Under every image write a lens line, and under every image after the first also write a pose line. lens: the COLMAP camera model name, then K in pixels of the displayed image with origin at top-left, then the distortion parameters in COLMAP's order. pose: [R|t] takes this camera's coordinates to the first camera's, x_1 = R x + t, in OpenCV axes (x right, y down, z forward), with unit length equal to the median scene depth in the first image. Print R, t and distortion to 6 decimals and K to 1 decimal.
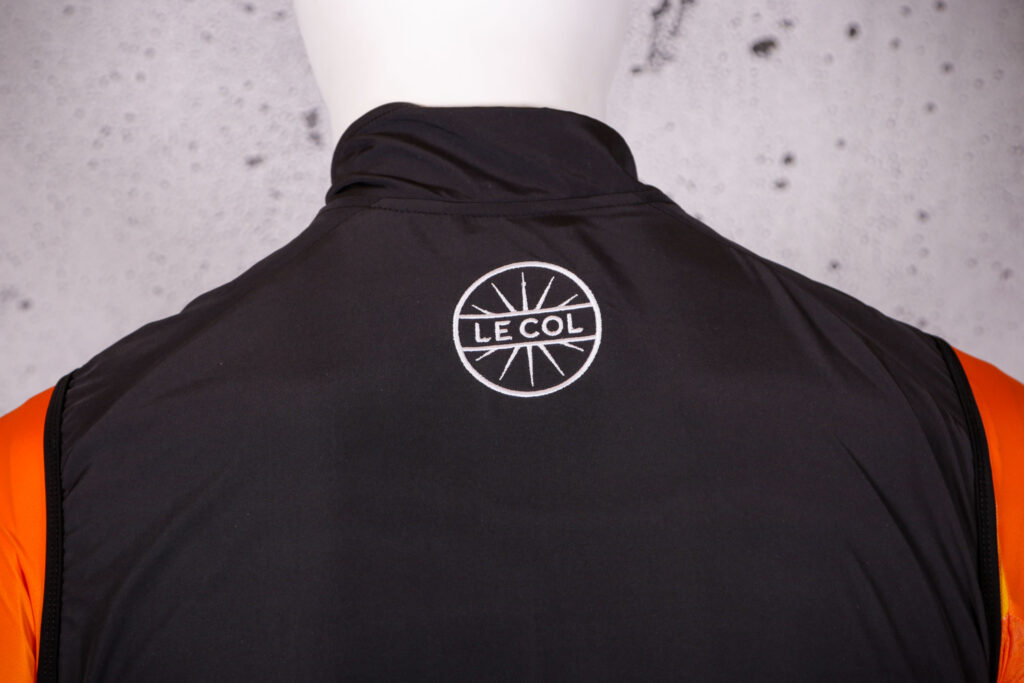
lens RADIAL K [[2331.2, 0, 570.1], [0, 2331.2, 342.0], [0, 0, 1]] dist [0.040263, 0.130817]
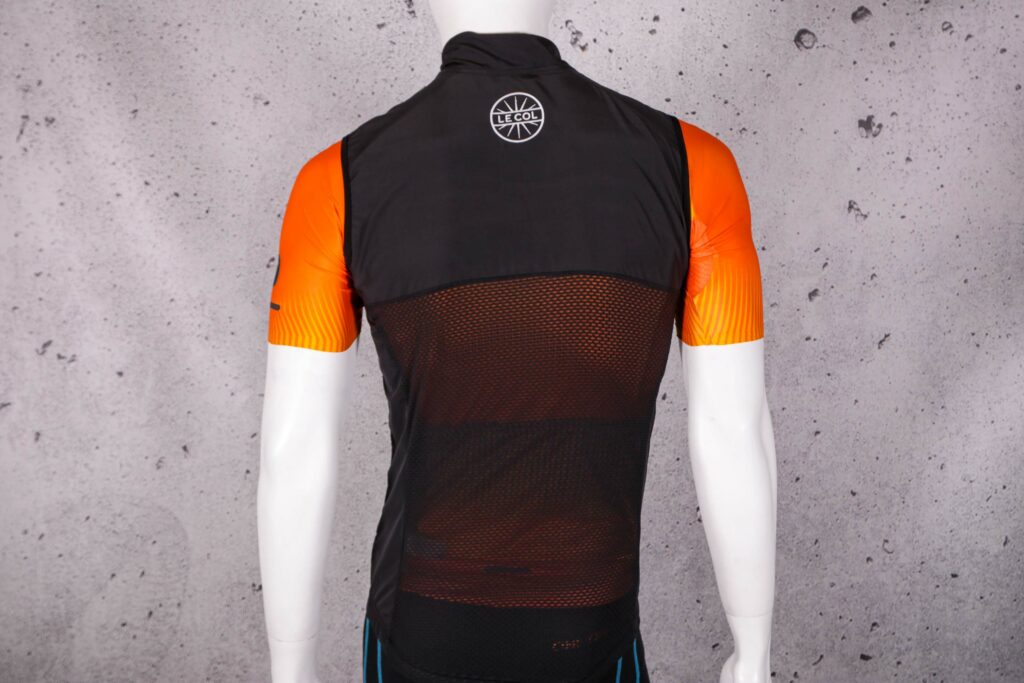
lens RADIAL K [[2153.2, 0, 512.0], [0, 2153.2, 341.5], [0, 0, 1]] dist [0.064443, 0.043404]
pose [[0.999226, -0.019512, -0.034143, 0.054167], [0.023195, 0.993548, 0.111019, -0.024139], [0.031757, -0.111725, 0.993232, -1.477183]]
